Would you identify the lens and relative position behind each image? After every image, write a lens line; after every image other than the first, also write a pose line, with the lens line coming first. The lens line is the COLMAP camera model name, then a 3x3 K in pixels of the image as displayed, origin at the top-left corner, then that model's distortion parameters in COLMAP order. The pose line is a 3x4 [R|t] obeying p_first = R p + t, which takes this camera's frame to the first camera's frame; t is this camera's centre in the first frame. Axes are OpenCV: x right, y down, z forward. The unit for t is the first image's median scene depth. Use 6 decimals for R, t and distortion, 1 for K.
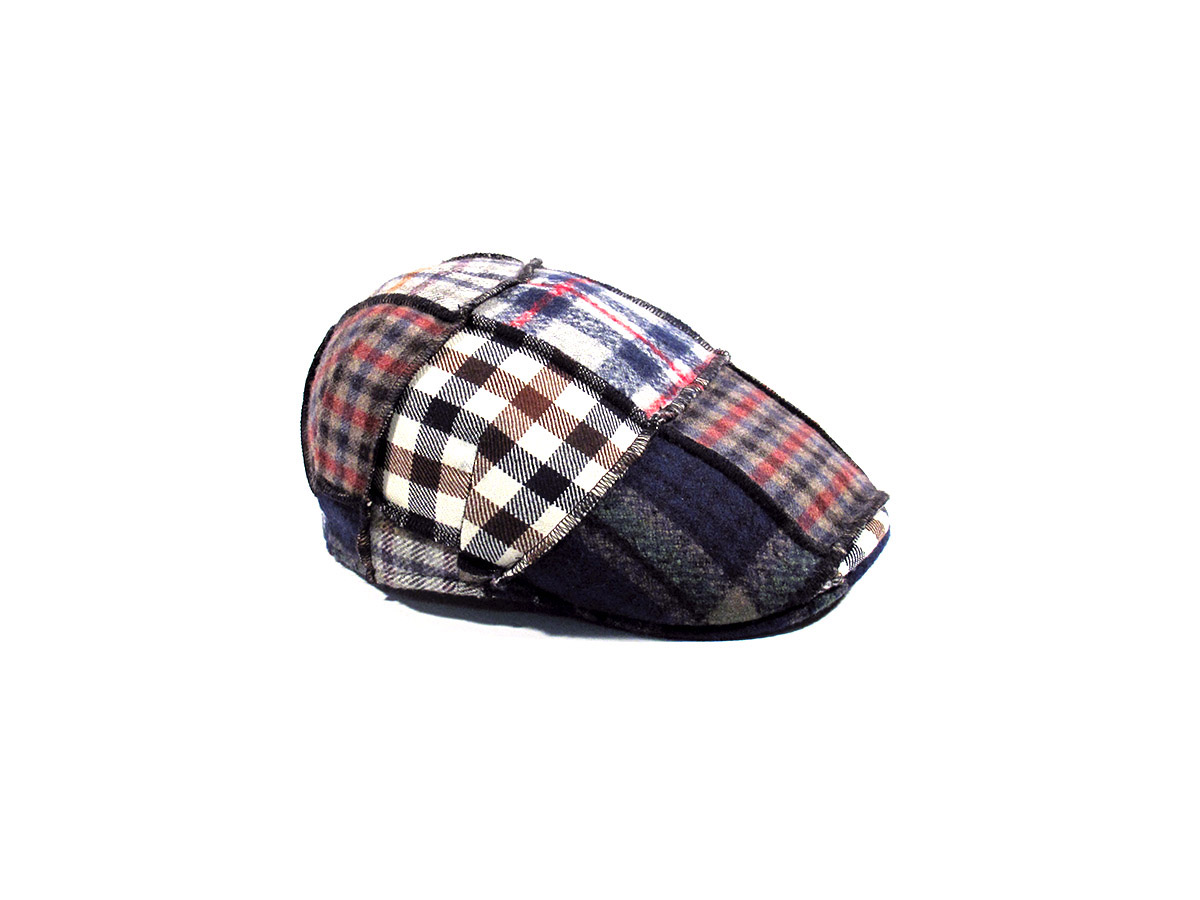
lens RADIAL K [[1551.6, 0, 515.2], [0, 1551.6, 422.5], [0, 0, 1]] dist [-0.102407, 0.000000]
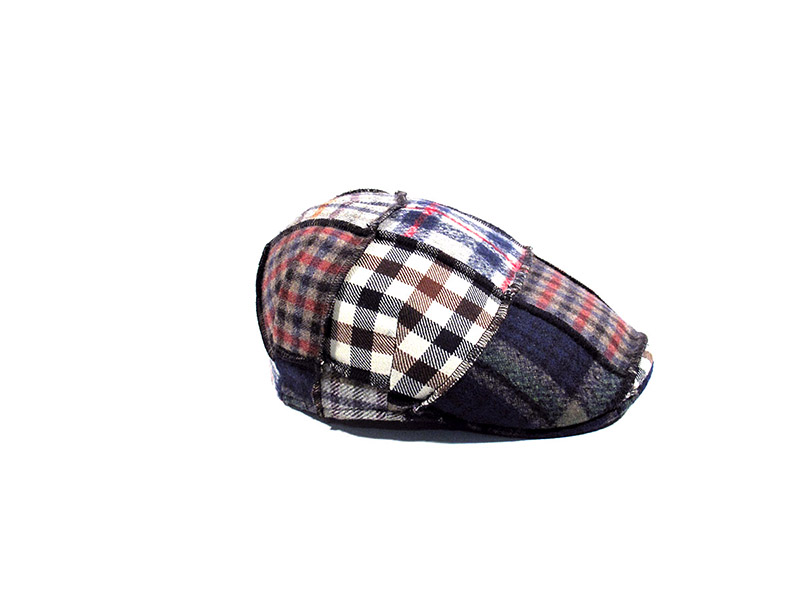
lens RADIAL K [[1034.4, 0, 402.7], [0, 1034.4, 302.8], [0, 0, 1]] dist [-0.102407, 0.000000]
pose [[0.985307, -0.059552, 0.160073, -0.170059], [0.059565, 0.998213, 0.004720, -0.004136], [-0.160069, 0.004884, 0.987094, 0.028069]]
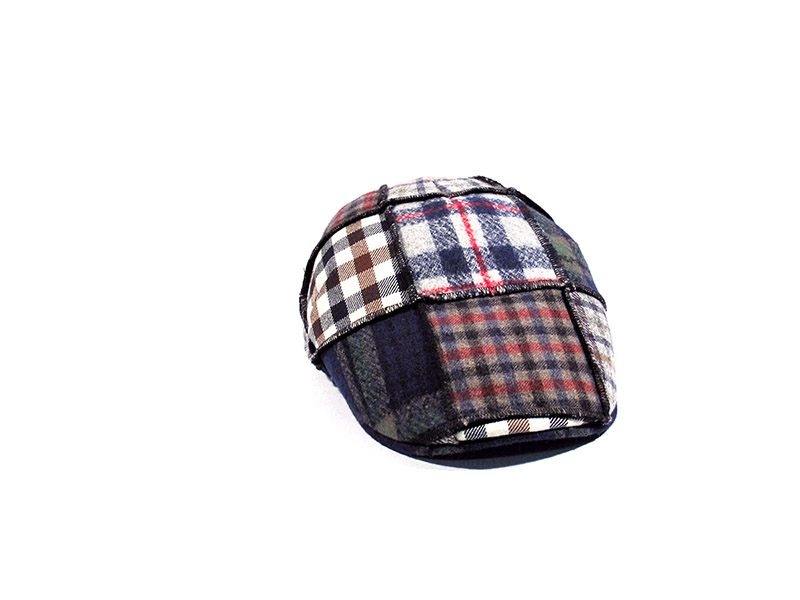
lens RADIAL K [[1034.4, 0, 400.4], [0, 1034.4, 292.9], [0, 0, 1]] dist [-0.102407, 0.000000]
pose [[0.610392, 0.284955, -0.739068, 0.814817], [-0.260248, 0.953398, 0.152655, -0.153160], [0.748126, 0.099162, 0.656105, 0.324069]]
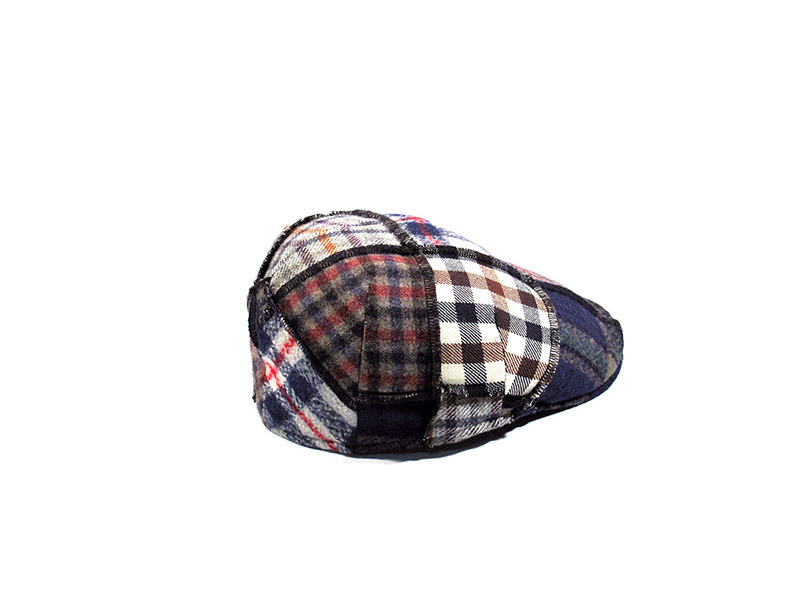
lens RADIAL K [[1034.4, 0, 400.5], [0, 1034.4, 296.4], [0, 0, 1]] dist [-0.102407, 0.000000]
pose [[0.599403, -0.282624, 0.748892, -0.773901], [0.285167, 0.949603, 0.130126, -0.156189], [-0.747927, 0.135561, 0.649791, 0.415152]]
